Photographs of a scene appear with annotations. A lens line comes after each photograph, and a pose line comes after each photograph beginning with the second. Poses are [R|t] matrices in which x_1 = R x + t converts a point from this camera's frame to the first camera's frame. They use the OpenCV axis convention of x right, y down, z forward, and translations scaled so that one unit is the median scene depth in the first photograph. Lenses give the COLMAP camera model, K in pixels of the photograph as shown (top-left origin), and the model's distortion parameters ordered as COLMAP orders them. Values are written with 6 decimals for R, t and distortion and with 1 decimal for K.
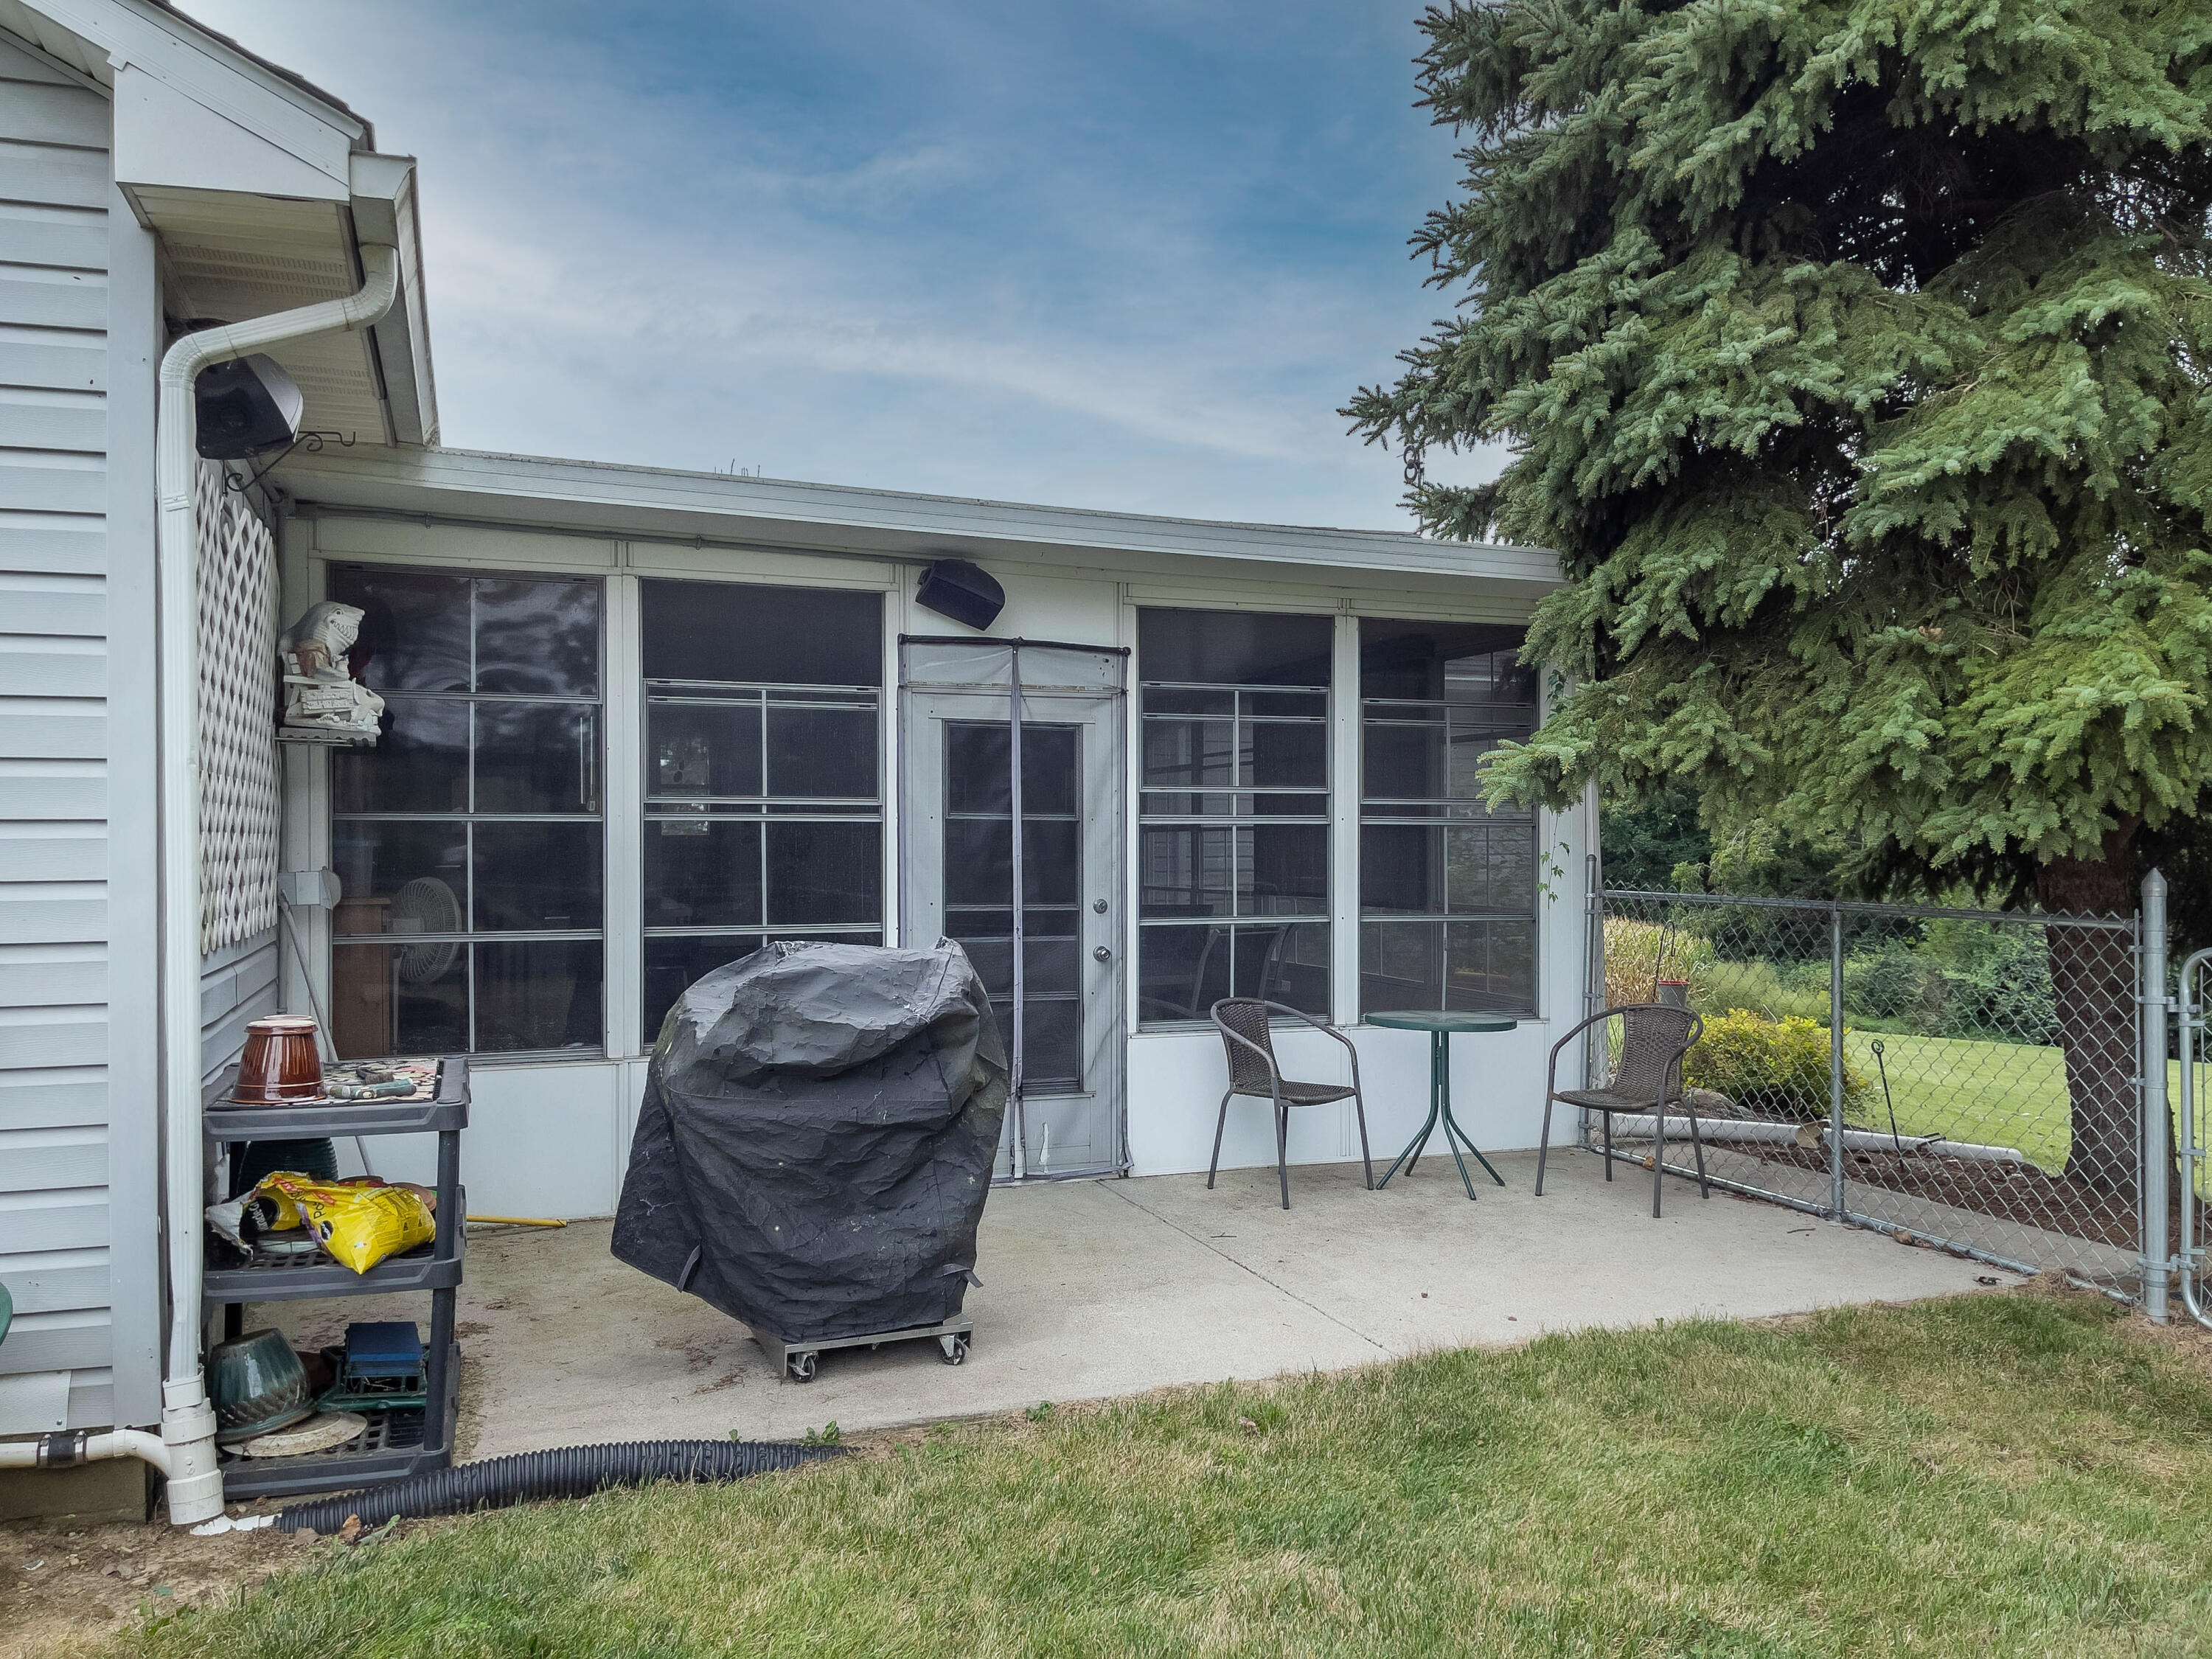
lens RADIAL K [[1717.0, 0, 1092.4], [0, 1717.0, 822.8], [0, 0, 1]] dist [0.059048, -0.030604]
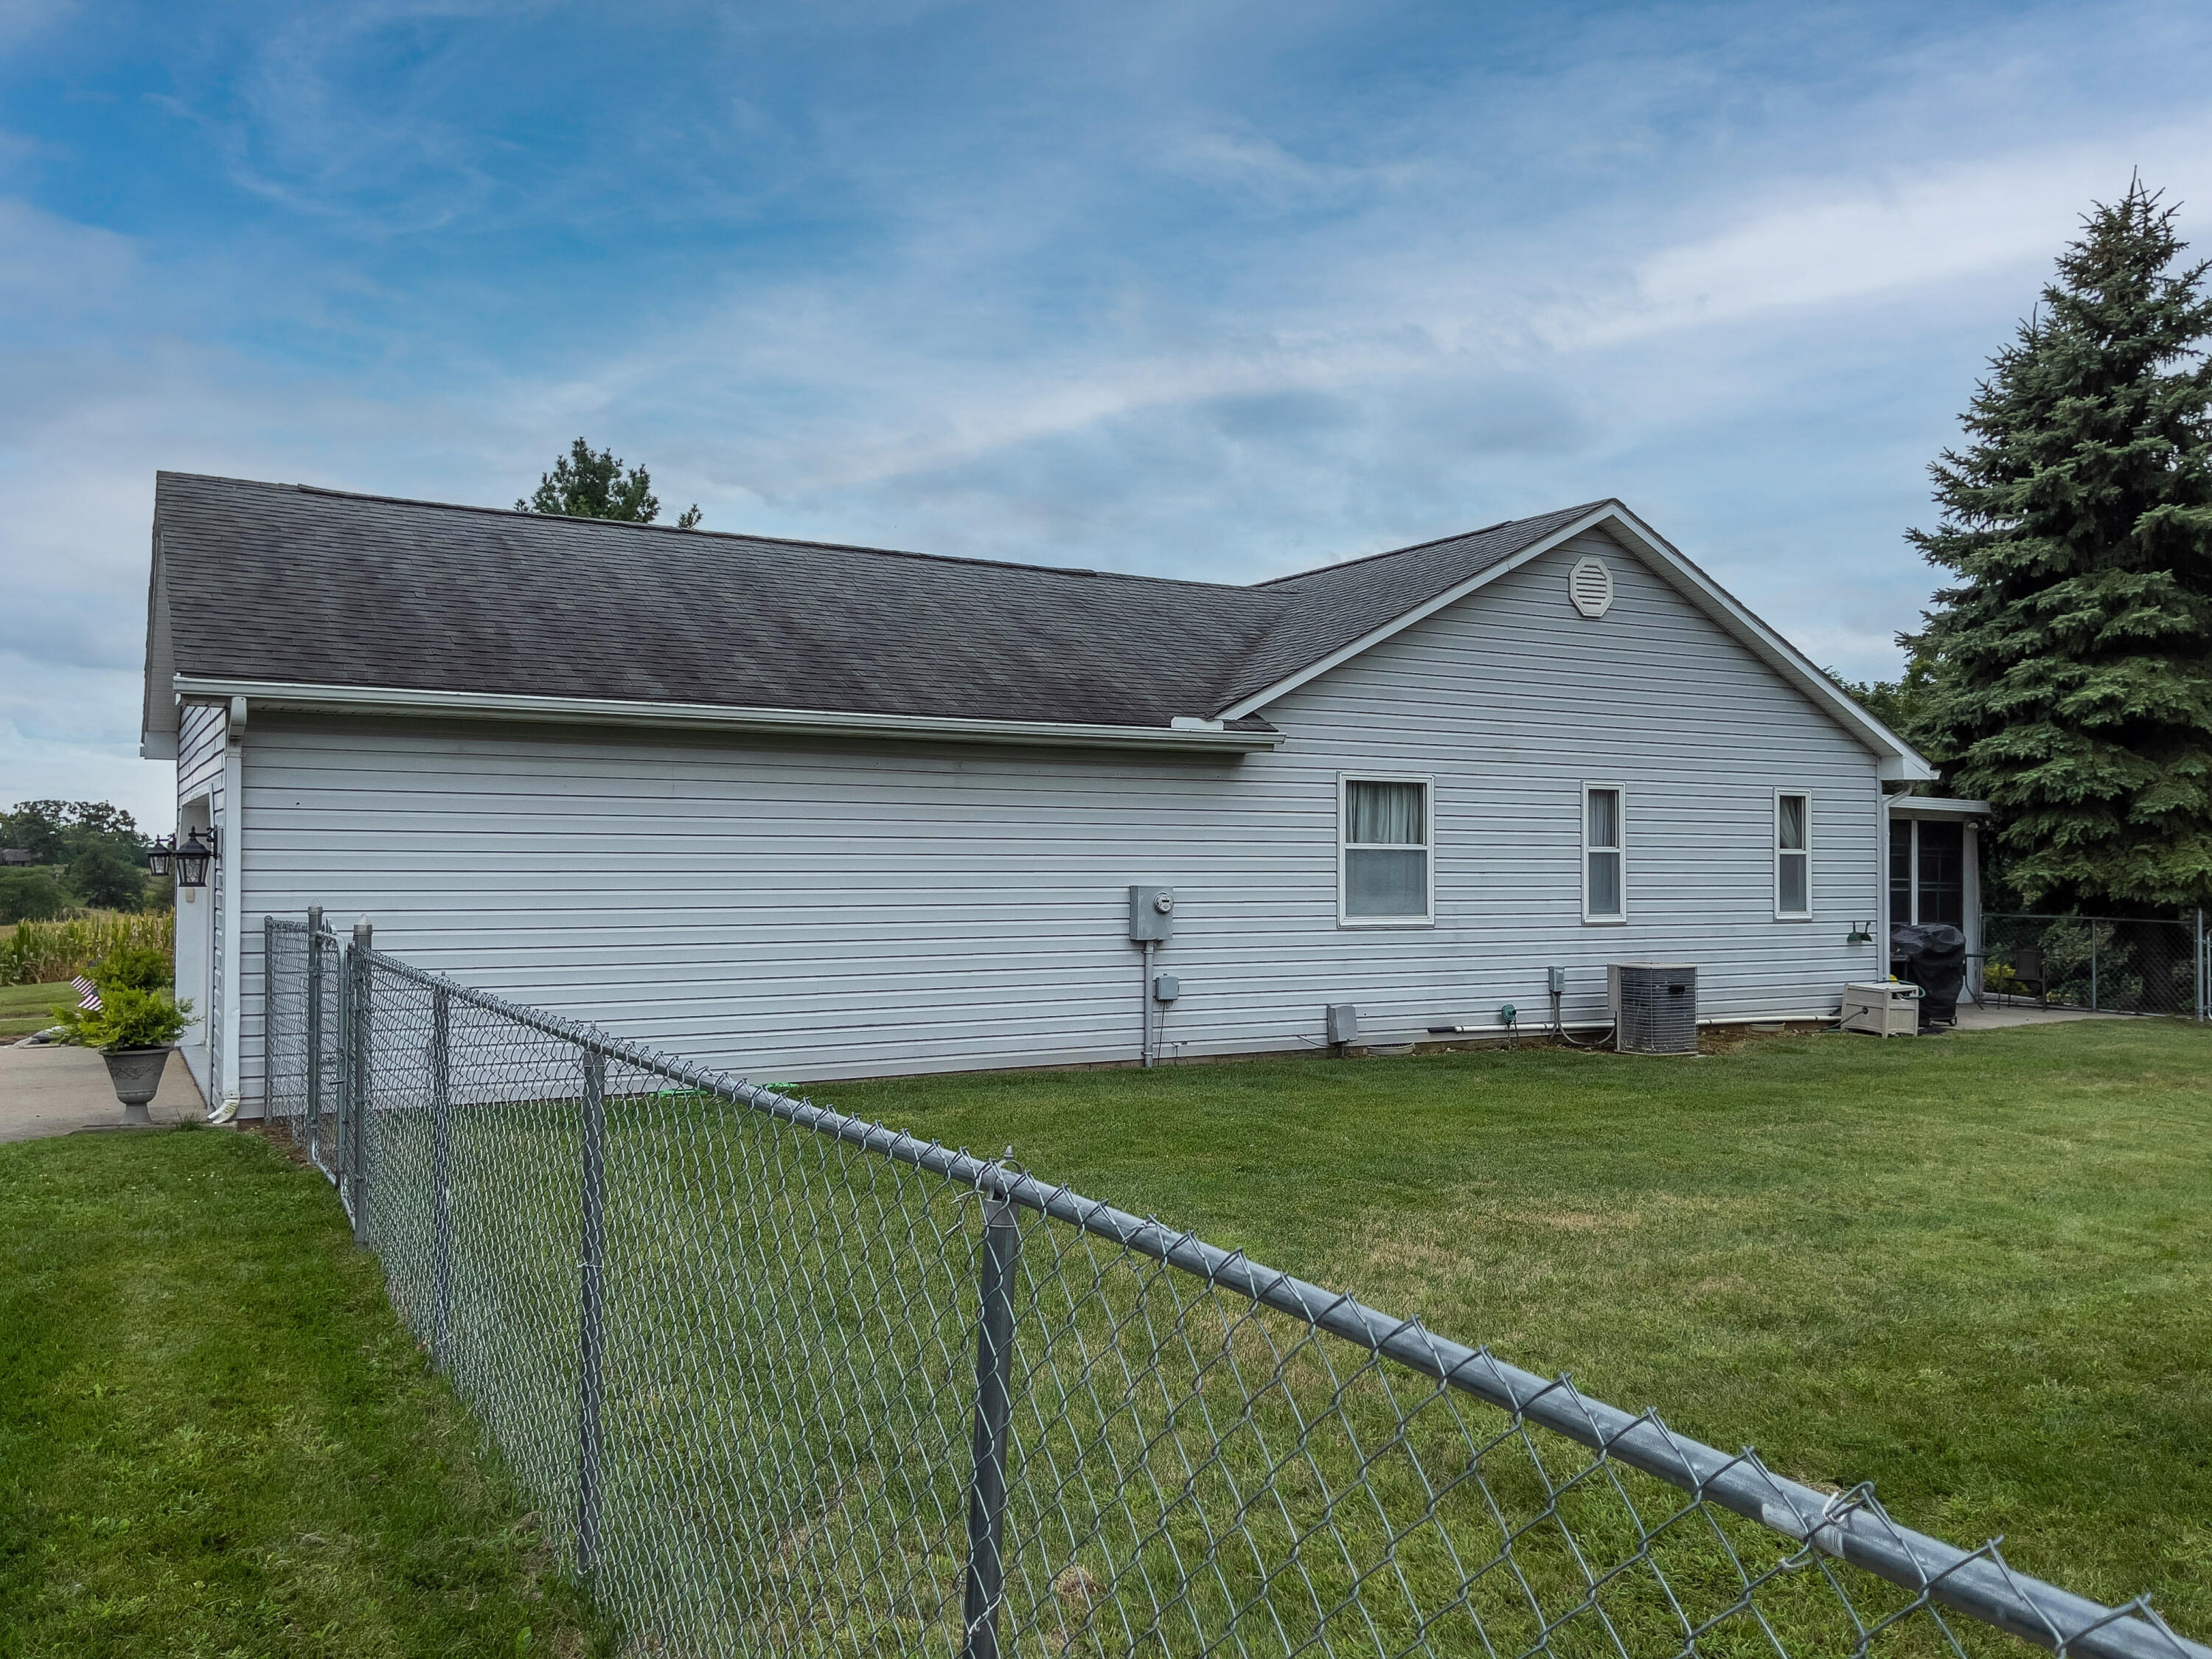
lens RADIAL K [[1717.0, 0, 1116.3], [0, 1717.0, 841.3], [0, 0, 1]] dist [0.059048, -0.030604]
pose [[0.985353, 0.011943, 0.170109, -2.486135], [-0.011364, 0.999926, -0.004378, -0.079852], [-0.170148, 0.002381, 0.985416, -2.483656]]
